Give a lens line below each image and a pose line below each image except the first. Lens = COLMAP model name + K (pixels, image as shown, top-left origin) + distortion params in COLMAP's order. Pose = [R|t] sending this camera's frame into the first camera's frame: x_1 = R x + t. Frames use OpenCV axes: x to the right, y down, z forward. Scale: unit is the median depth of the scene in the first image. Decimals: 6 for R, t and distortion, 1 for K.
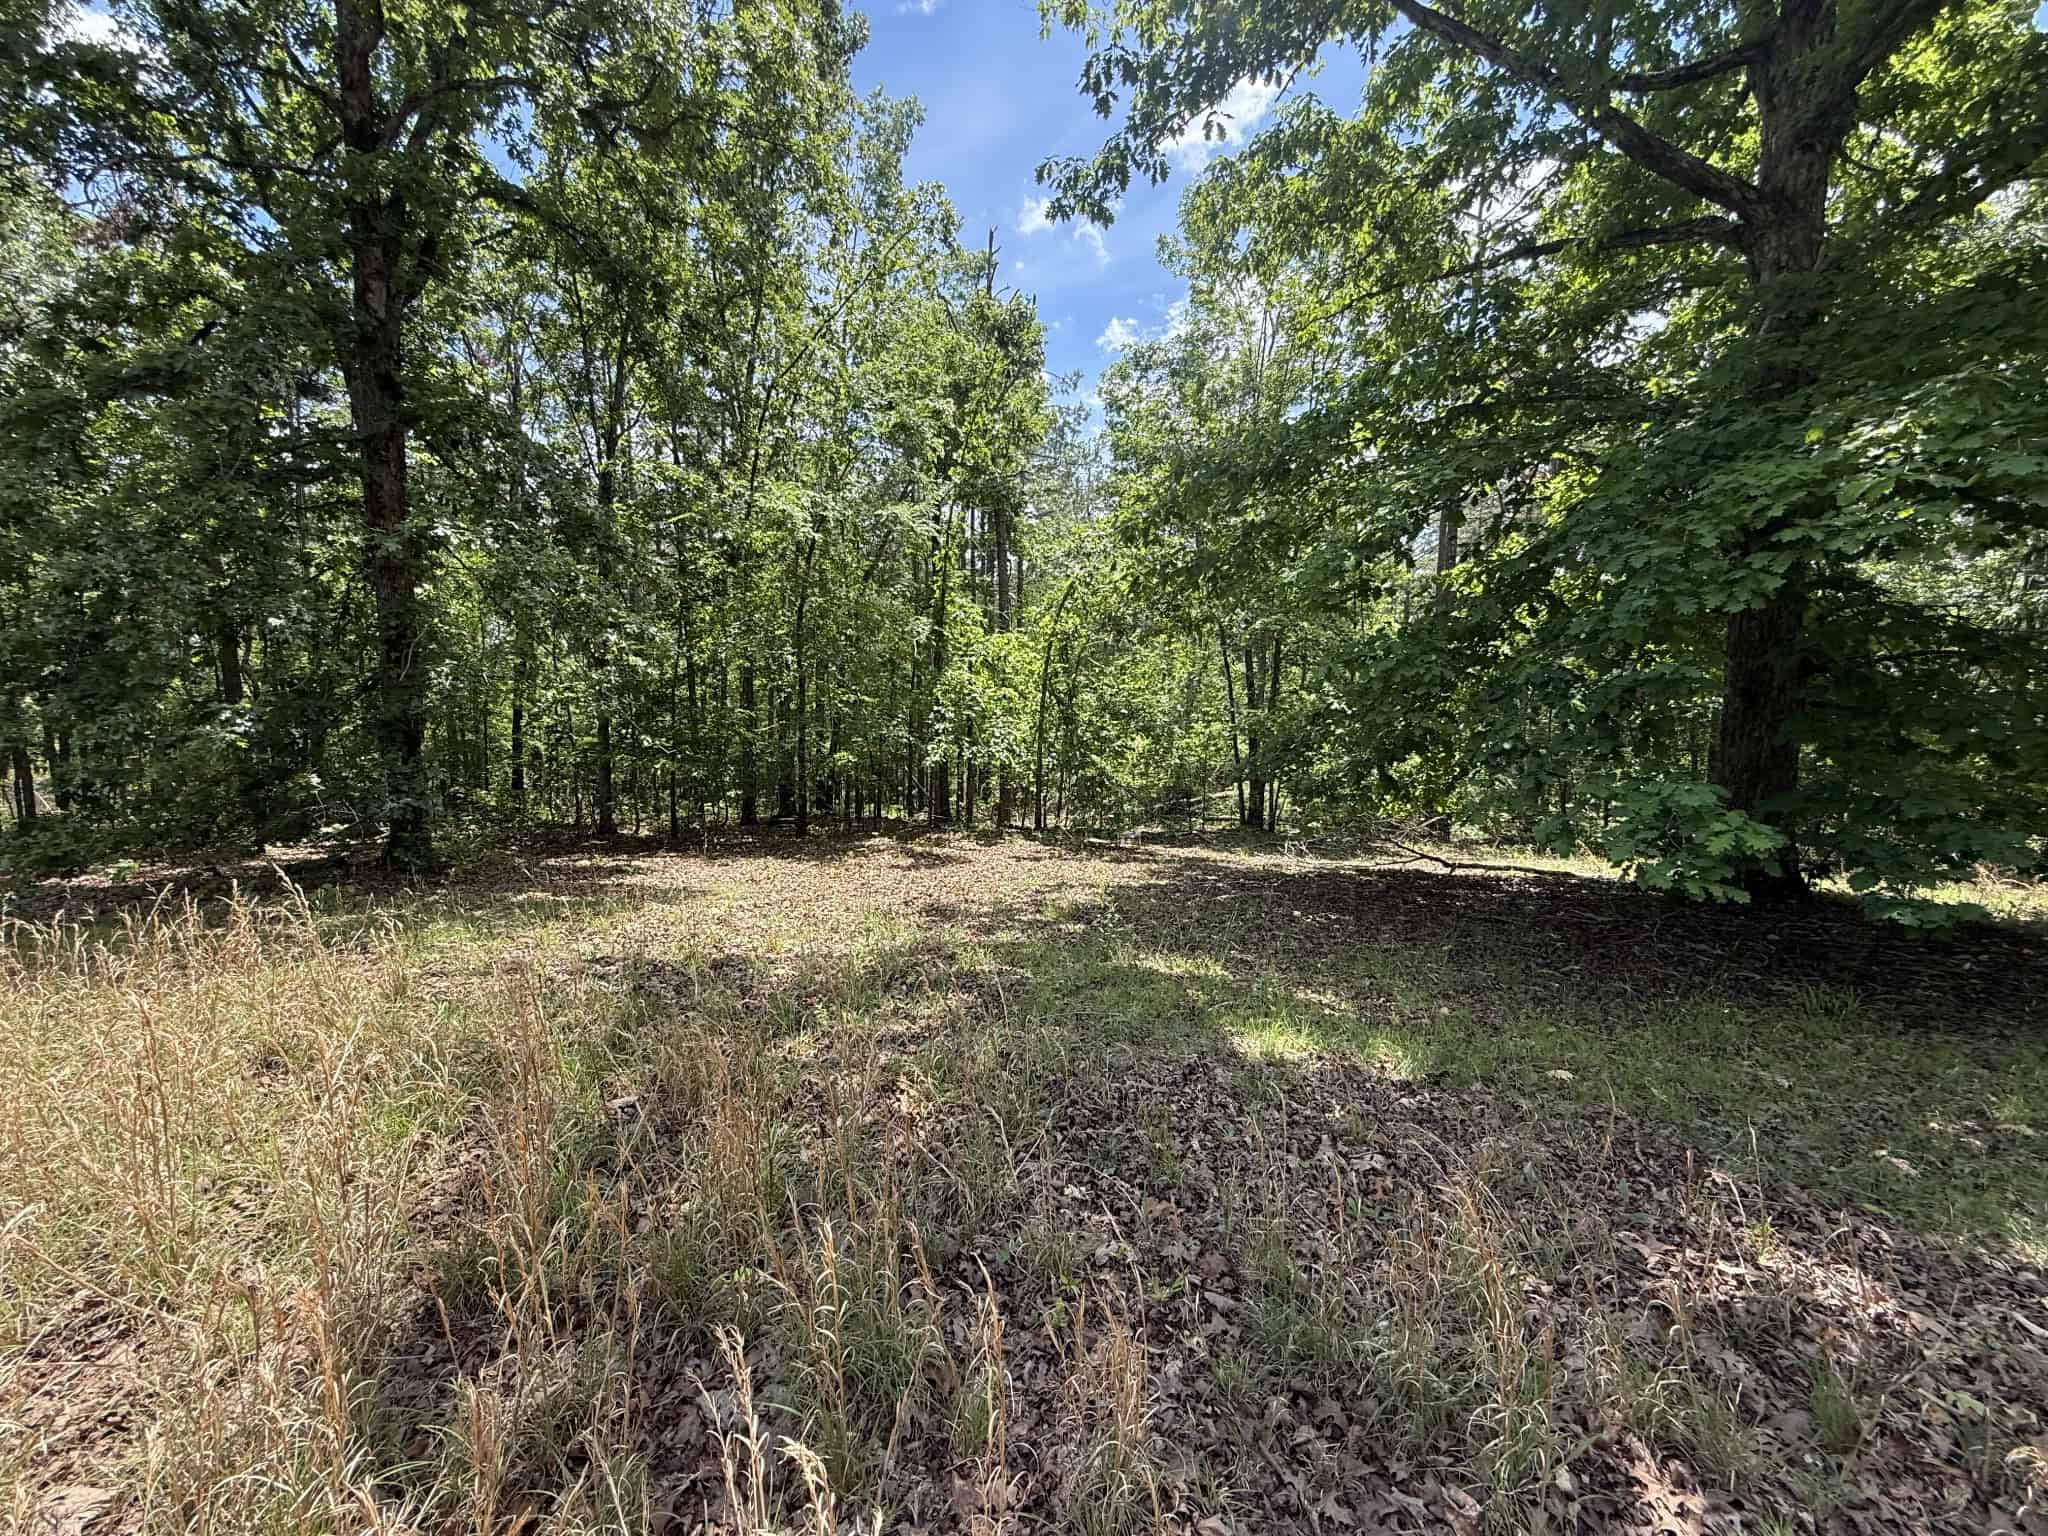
lens RADIAL K [[810.3, 0, 1018.1], [0, 810.3, 775.7], [0, 0, 1]] dist [-0.005102, 0.000458]
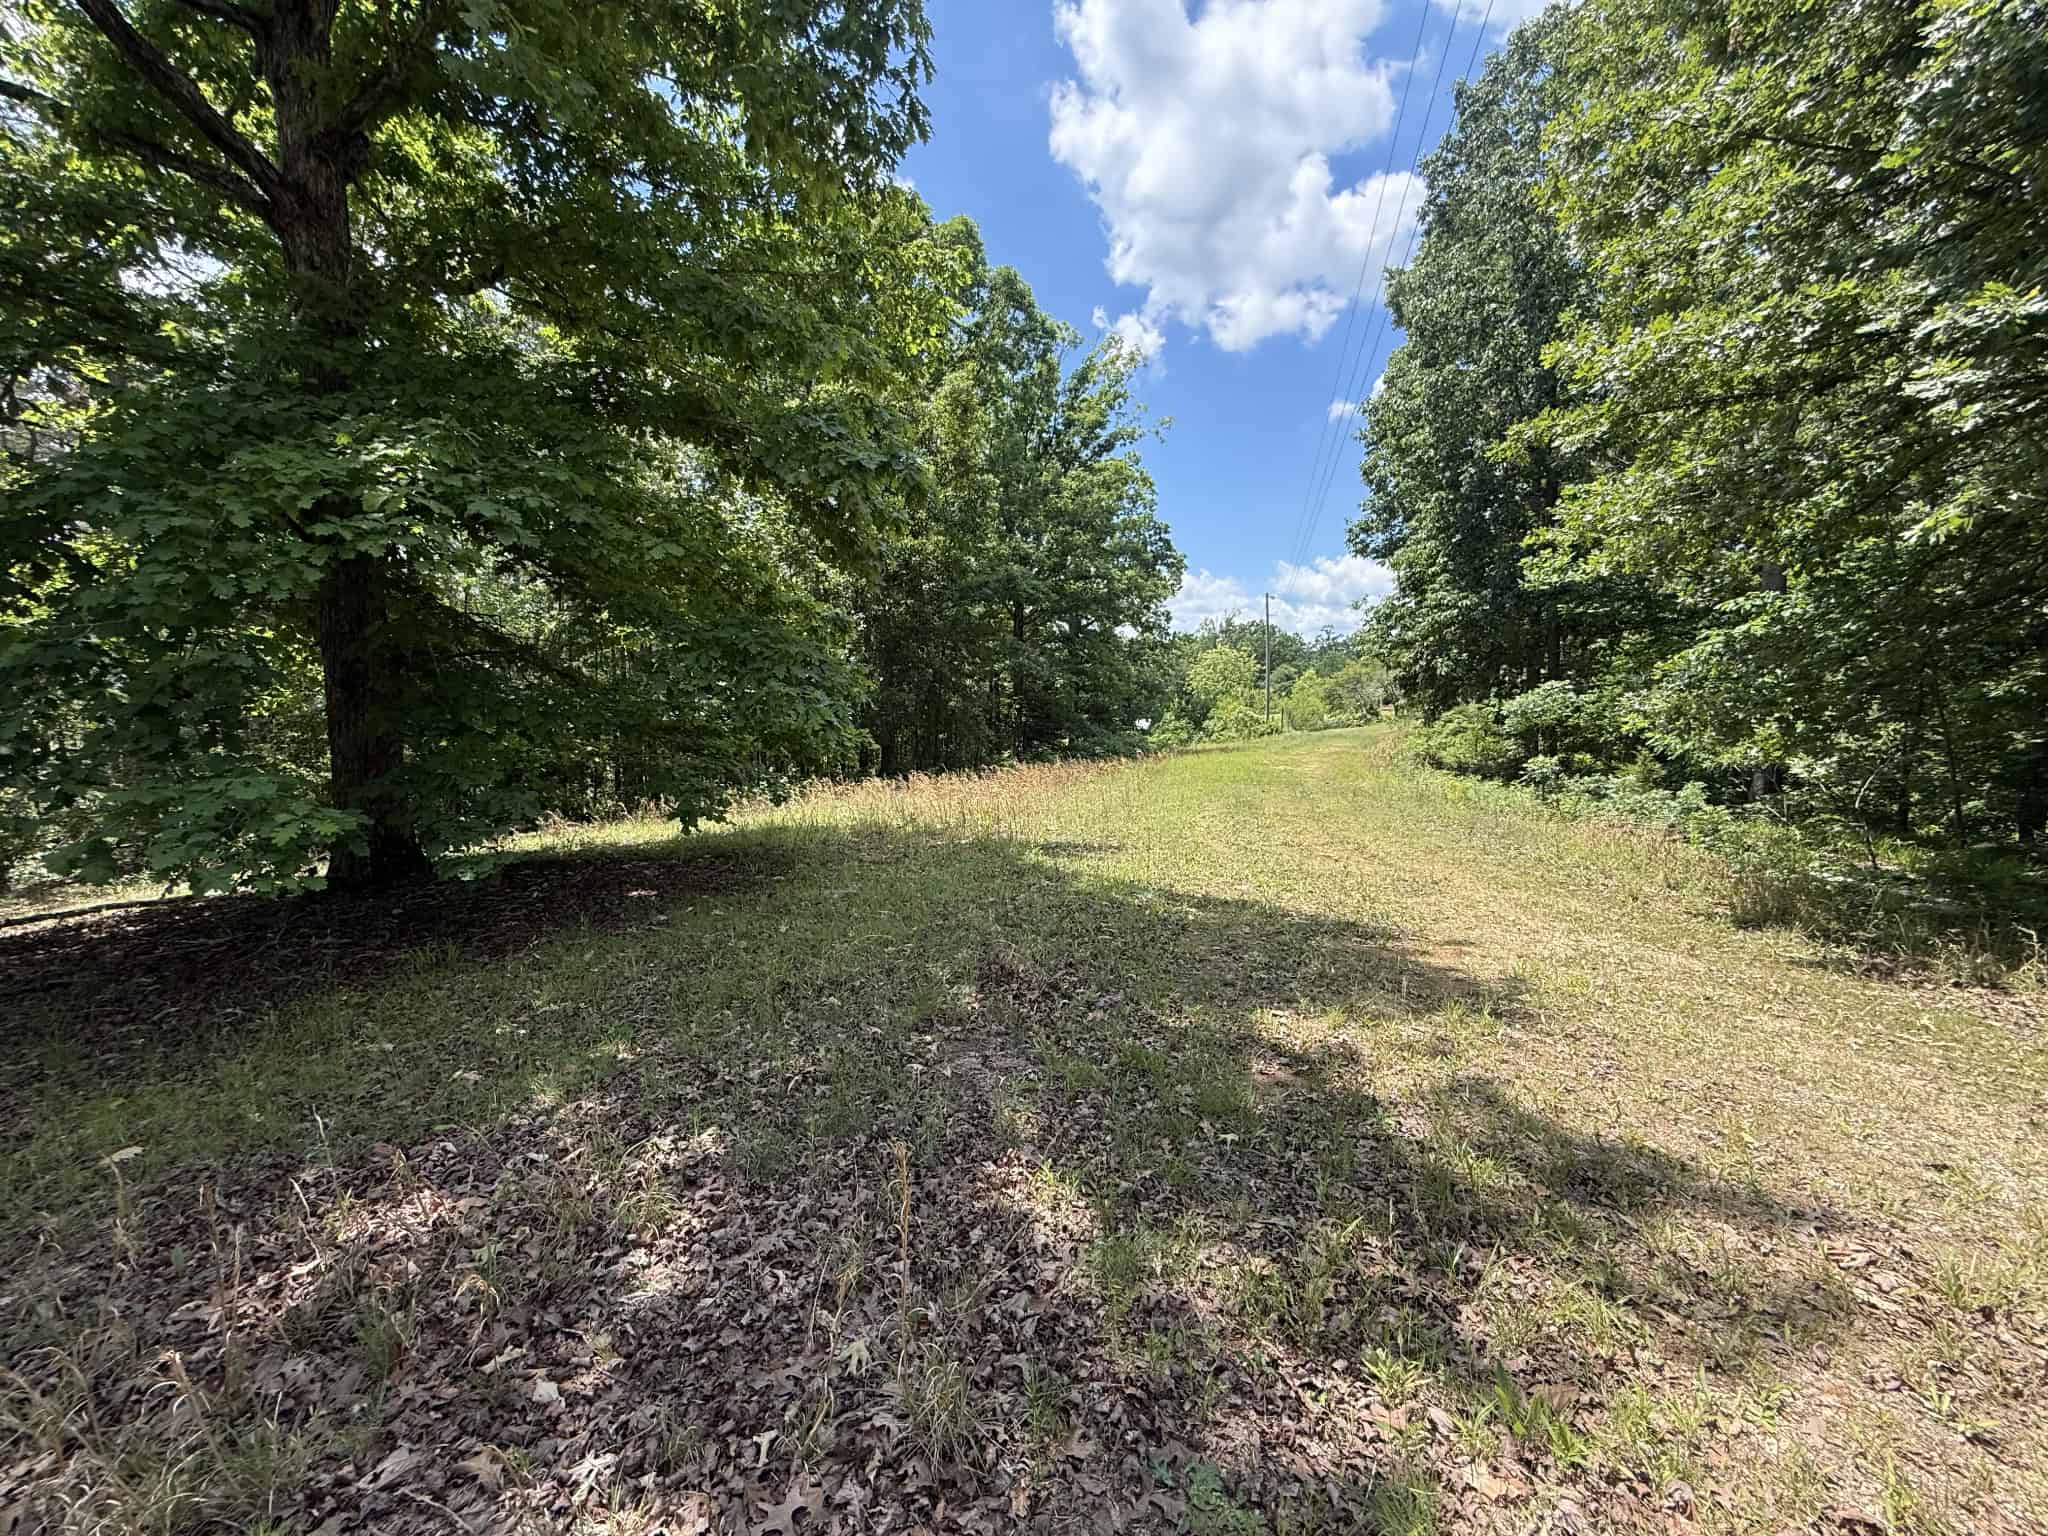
lens RADIAL K [[810.3, 0, 1018.1], [0, 810.3, 775.7], [0, 0, 1]] dist [-0.005102, 0.000458]
pose [[0.193688, -0.100595, 0.975892, 0.088786], [0.090157, 0.992345, 0.084397, 0.006816], [-0.976912, 0.071637, 0.201275, -0.052384]]
